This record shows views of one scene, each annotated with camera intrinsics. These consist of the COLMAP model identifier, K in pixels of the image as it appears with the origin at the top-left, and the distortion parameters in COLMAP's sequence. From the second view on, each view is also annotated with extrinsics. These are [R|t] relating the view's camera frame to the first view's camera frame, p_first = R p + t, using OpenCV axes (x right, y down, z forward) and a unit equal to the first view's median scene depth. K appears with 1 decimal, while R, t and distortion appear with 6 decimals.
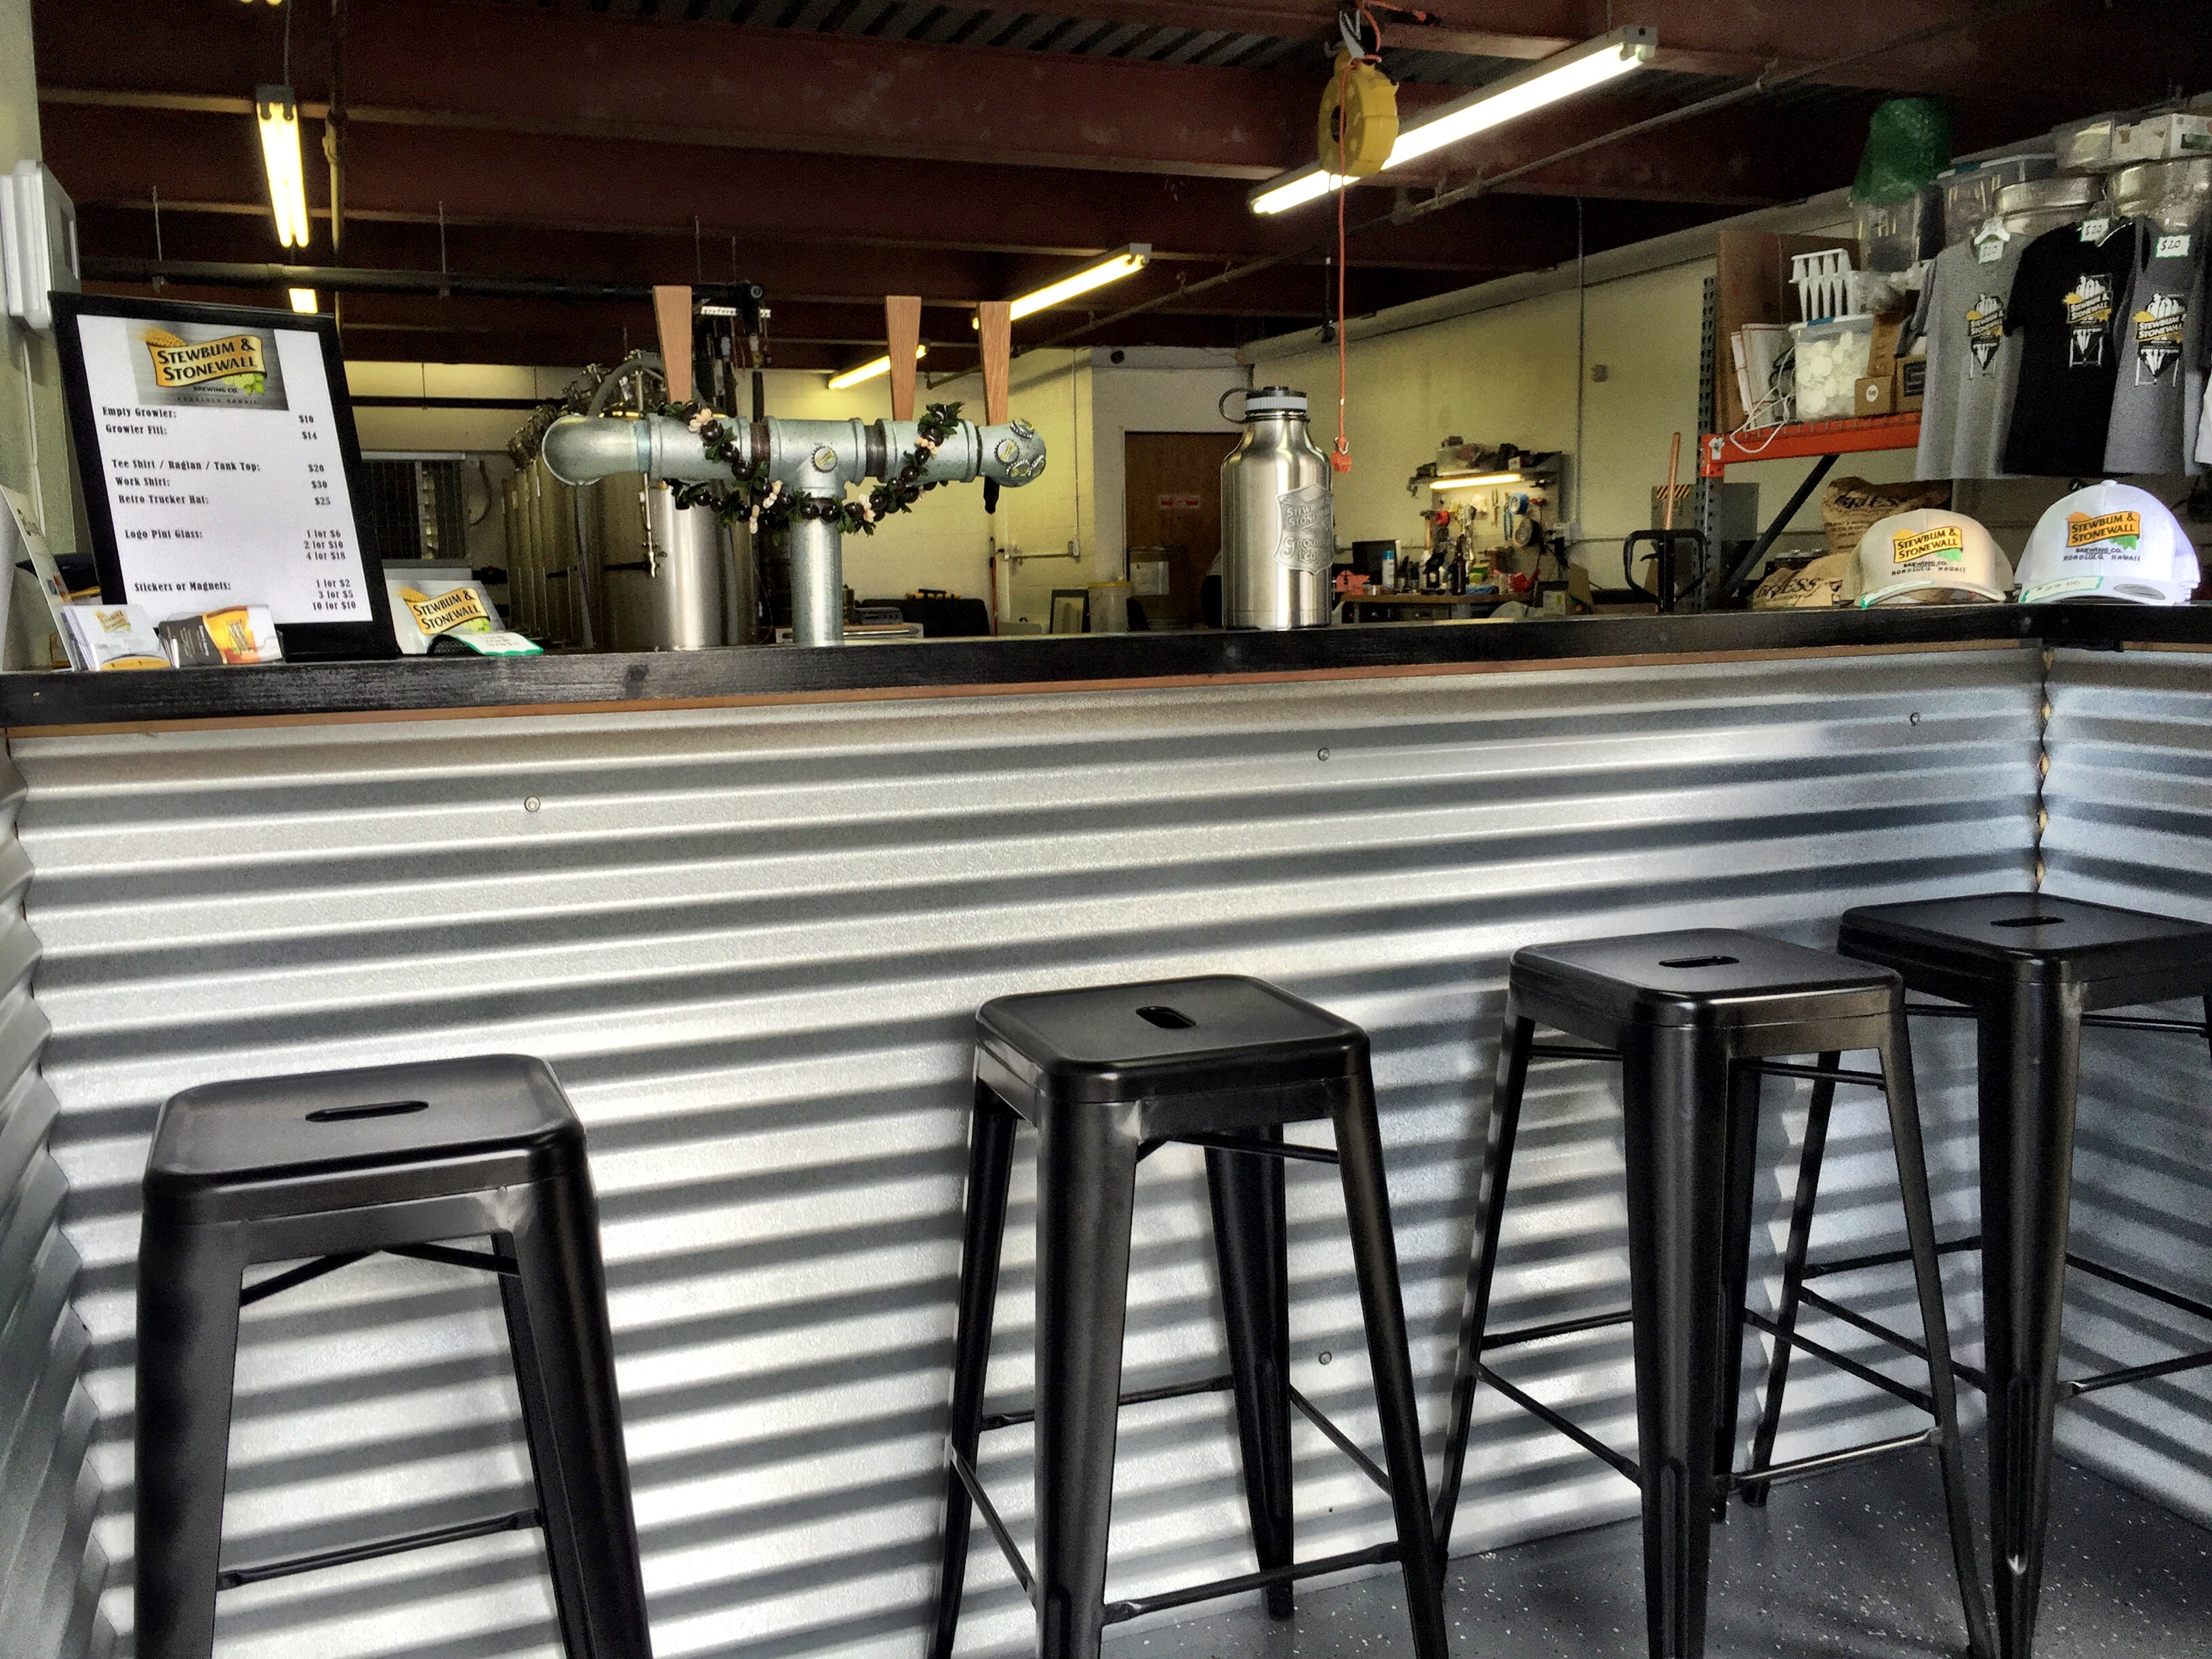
lens RADIAL K [[1908.2, 0, 1106.0], [0, 1908.2, 829.5], [0, 0, 1]] dist [0.058383, -0.084229]
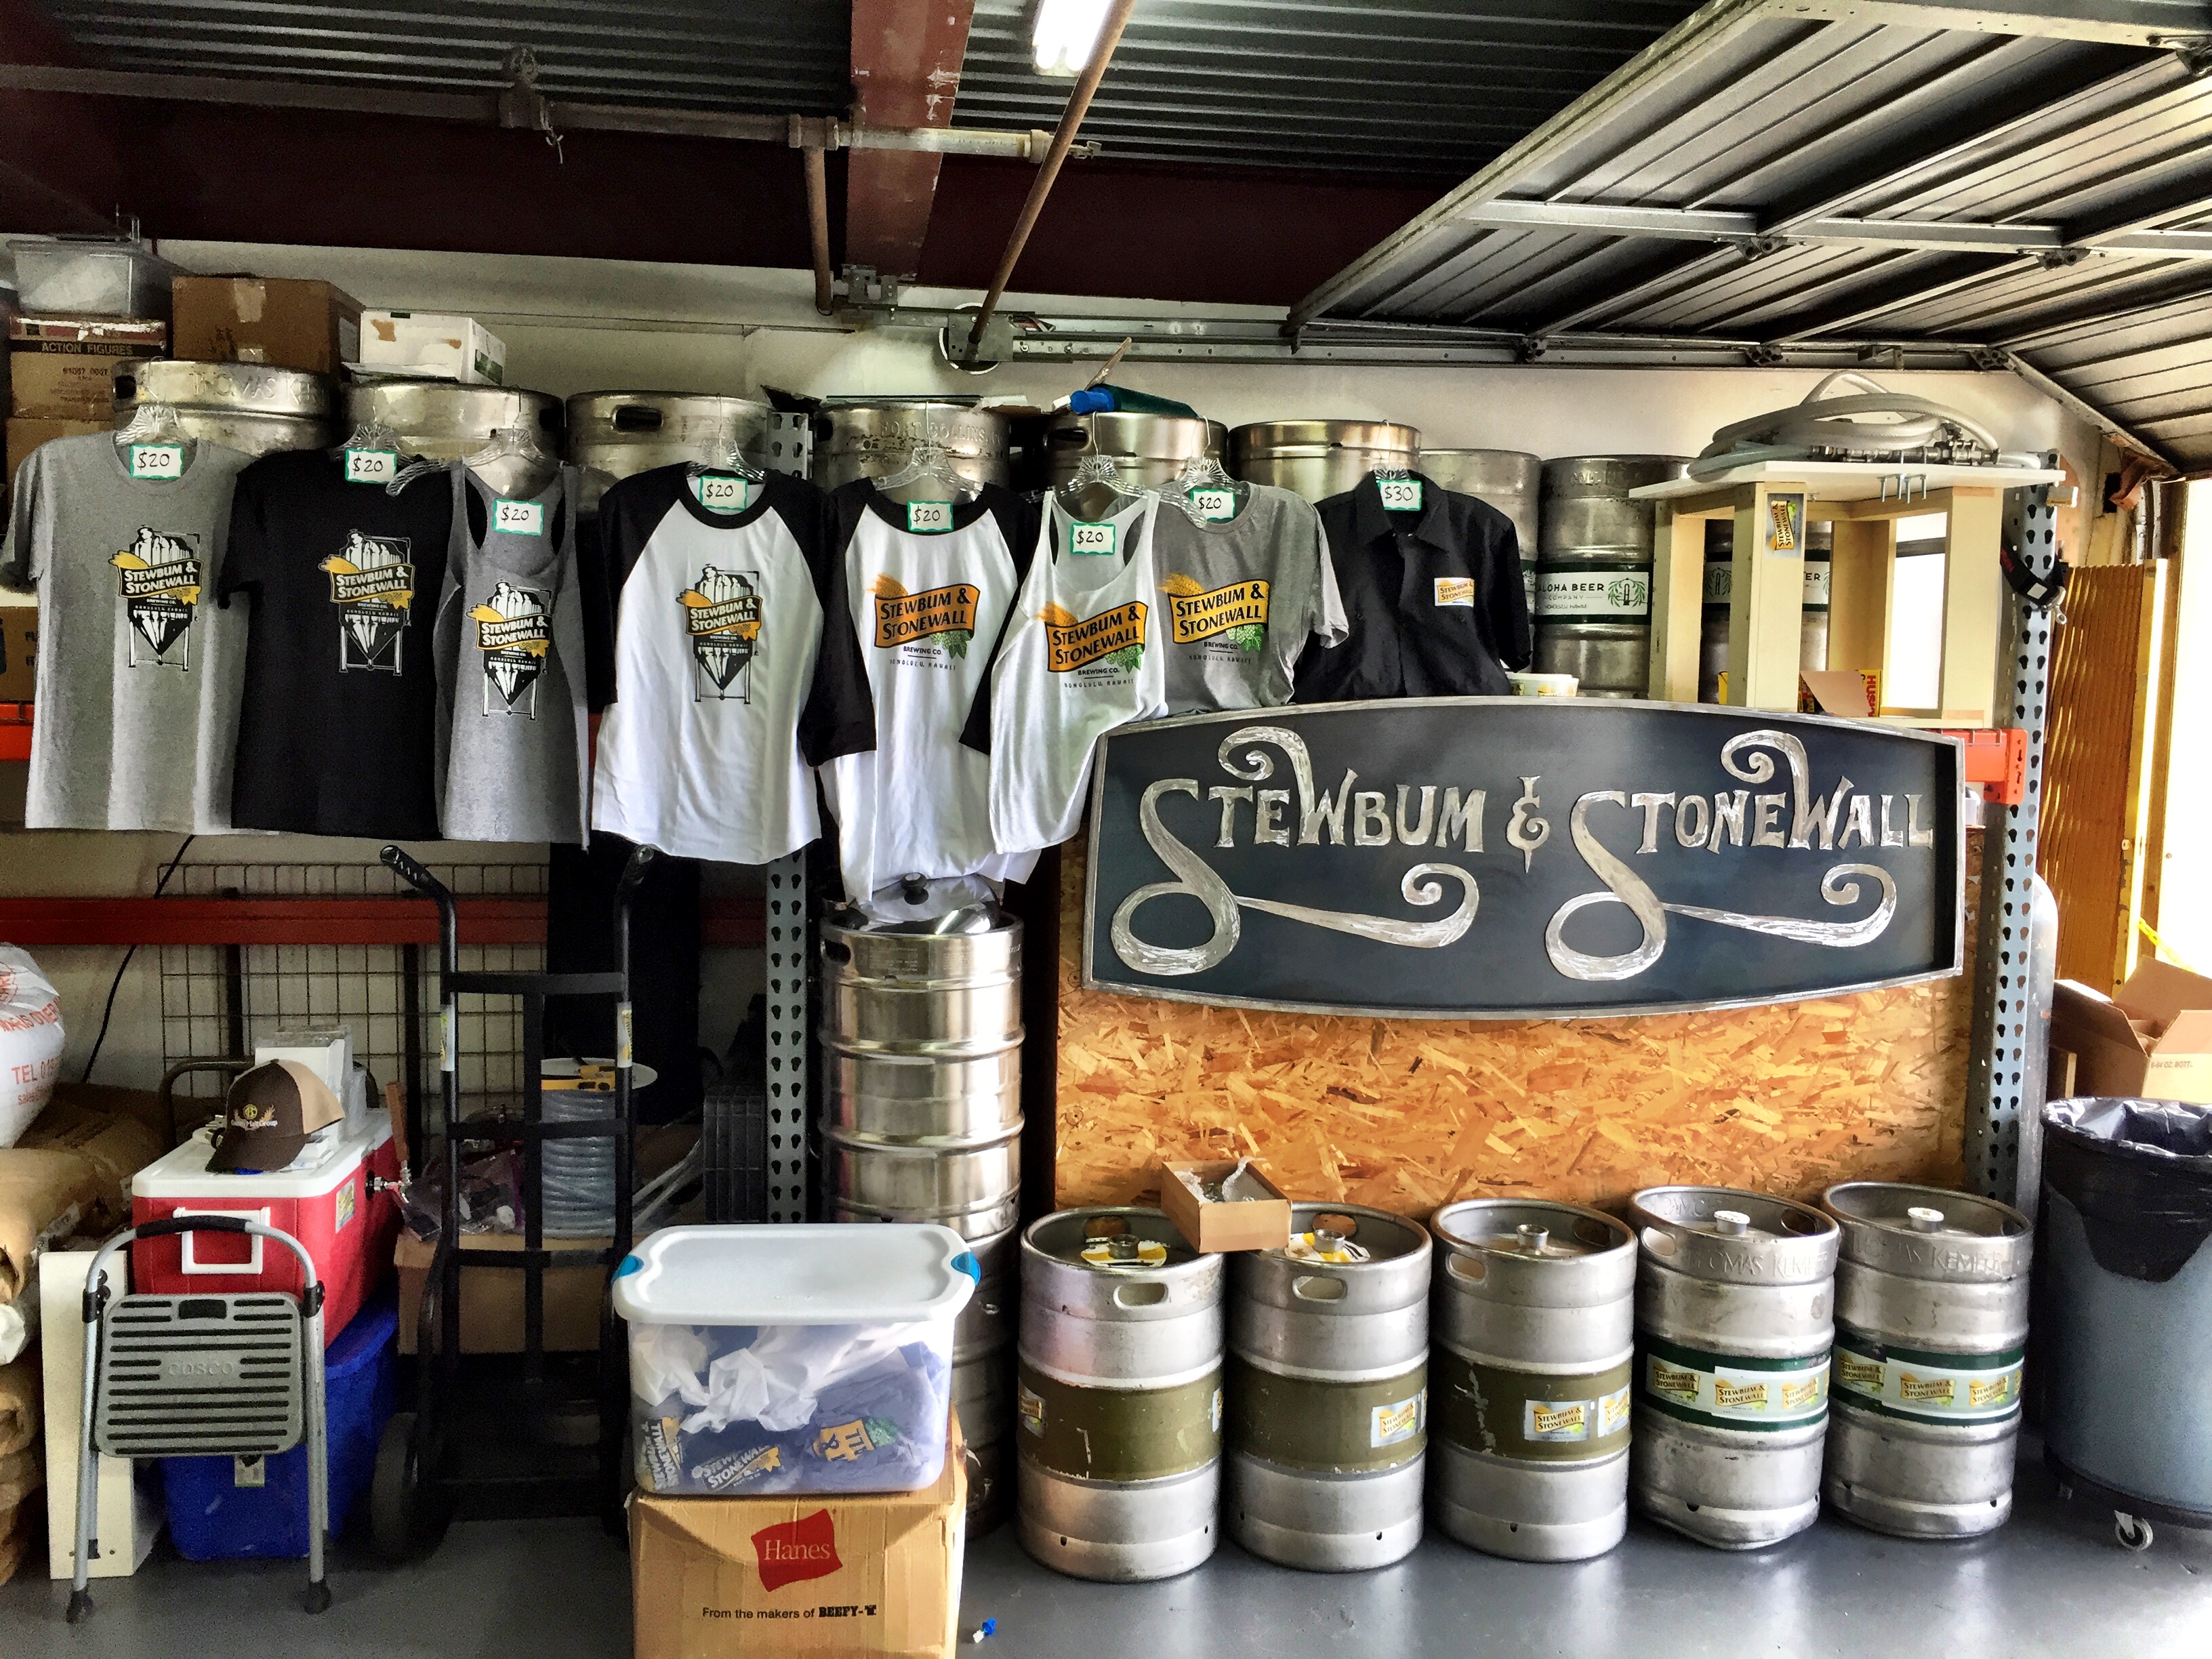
lens RADIAL K [[1908.2, 0, 1106.0], [0, 1908.2, 829.5], [0, 0, 1]] dist [0.058383, -0.084229]
pose [[0.230063, -0.072288, 0.970487, -0.069597], [0.110762, 0.992702, 0.047686, -0.197026], [-0.966852, 0.096522, 0.236391, 0.631616]]
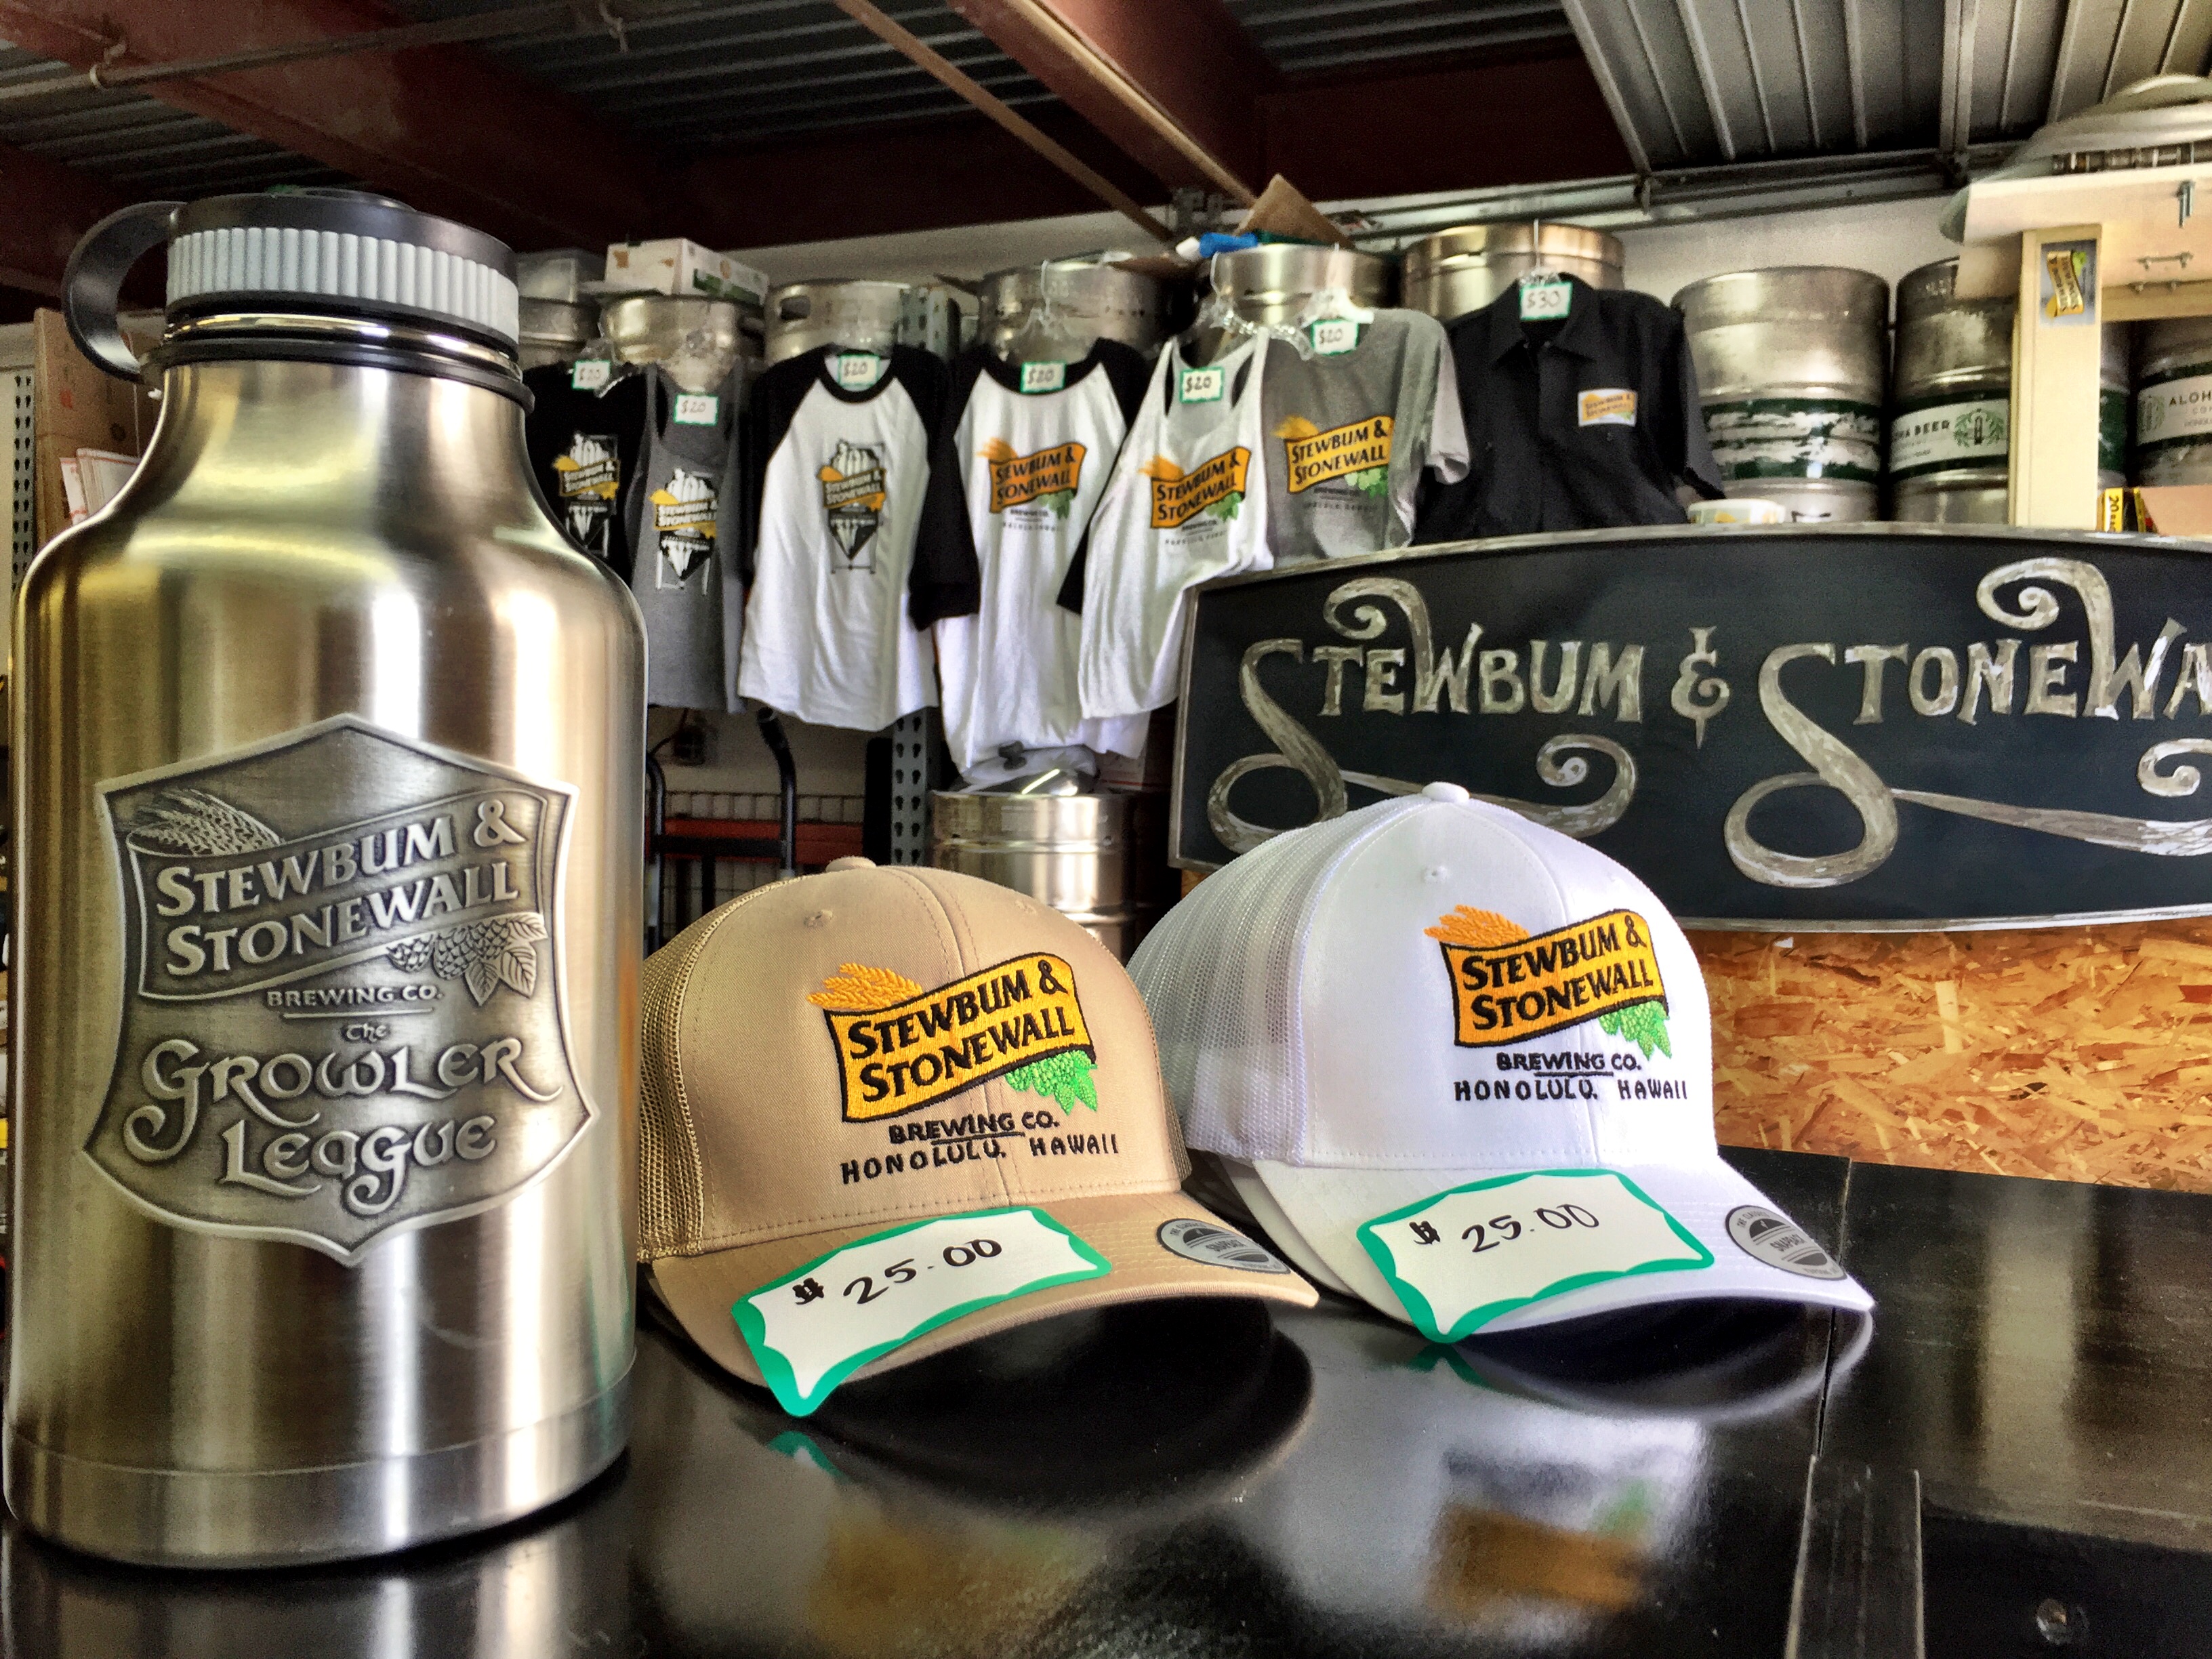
lens RADIAL K [[1908.2, 0, 1106.0], [0, 1908.2, 829.5], [0, 0, 1]] dist [0.058383, -0.084229]
pose [[0.694193, 0.008825, 0.719735, 0.125078], [0.066912, 0.994804, -0.076735, -0.070015], [-0.716672, 0.101428, 0.689995, 0.377432]]
